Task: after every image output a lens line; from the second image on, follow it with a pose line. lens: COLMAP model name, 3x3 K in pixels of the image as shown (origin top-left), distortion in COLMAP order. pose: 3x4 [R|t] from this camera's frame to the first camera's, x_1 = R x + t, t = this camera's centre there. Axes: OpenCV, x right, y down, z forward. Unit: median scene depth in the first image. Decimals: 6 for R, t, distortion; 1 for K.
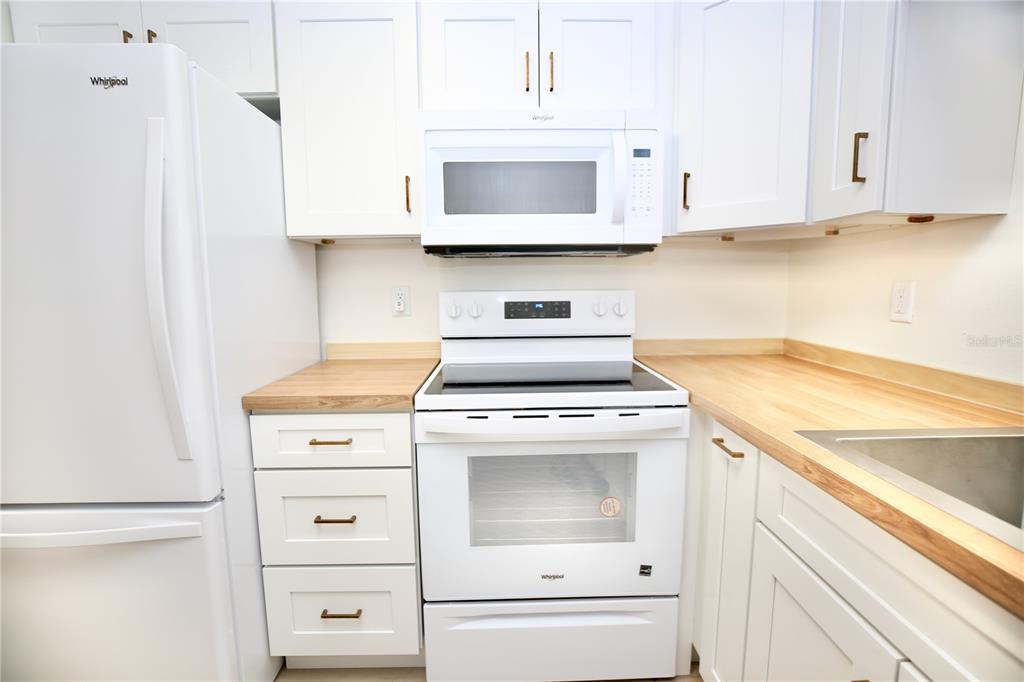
lens RADIAL K [[464.8, 0, 511.7], [0, 464.8, 338.4], [0, 0, 1]] dist [-0.045636, 0.013073]
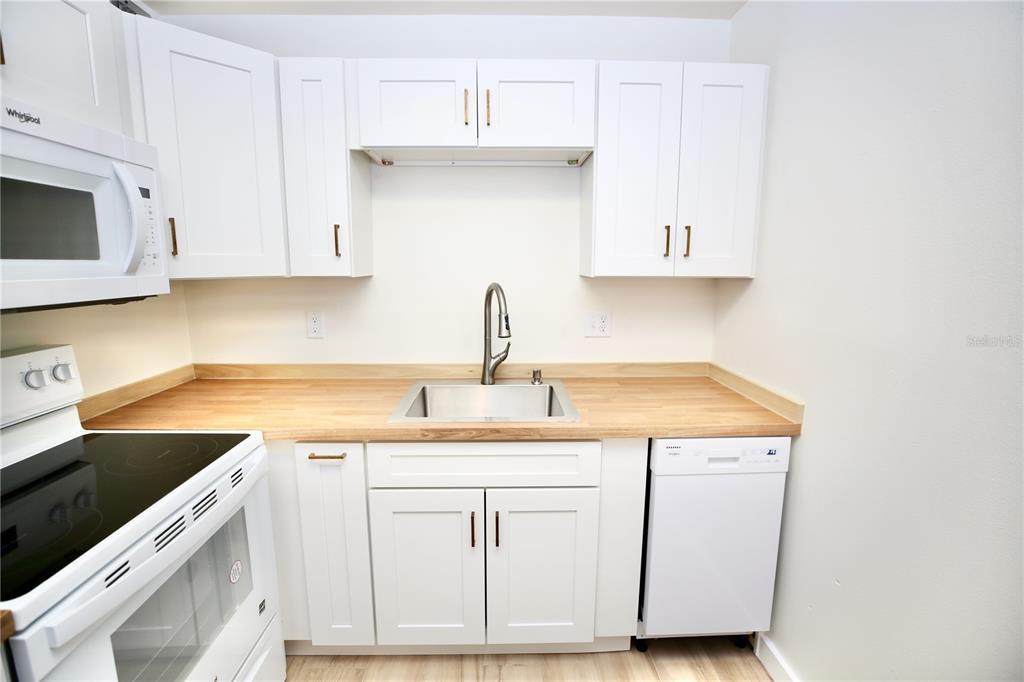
lens RADIAL K [[464.8, 0, 511.7], [0, 464.8, 338.4], [0, 0, 1]] dist [-0.045636, 0.013073]
pose [[-0.014680, -0.150428, 0.988512, -0.625682], [0.114247, 0.981892, 0.151118, -0.183463], [-0.993344, 0.115153, 0.002772, 0.340299]]
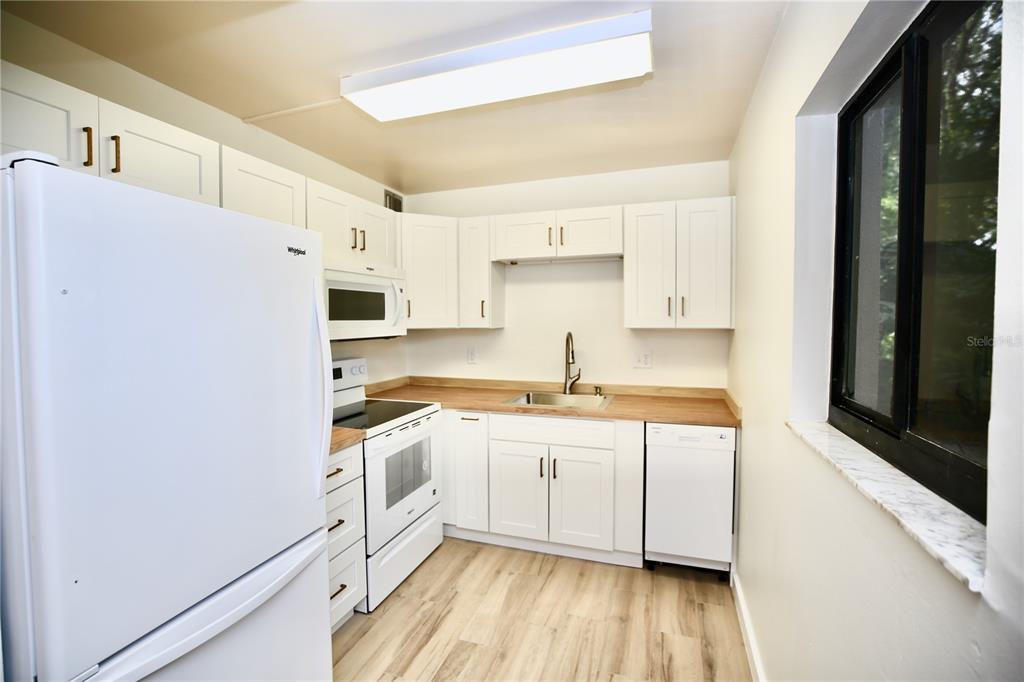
lens RADIAL K [[464.8, 0, 511.7], [0, 464.8, 338.4], [0, 0, 1]] dist [-0.045636, 0.013073]
pose [[0.340875, -0.033204, 0.939522, -1.469668], [0.112054, 0.993687, -0.005537, -0.133314], [-0.933407, 0.107165, 0.342444, -0.119105]]
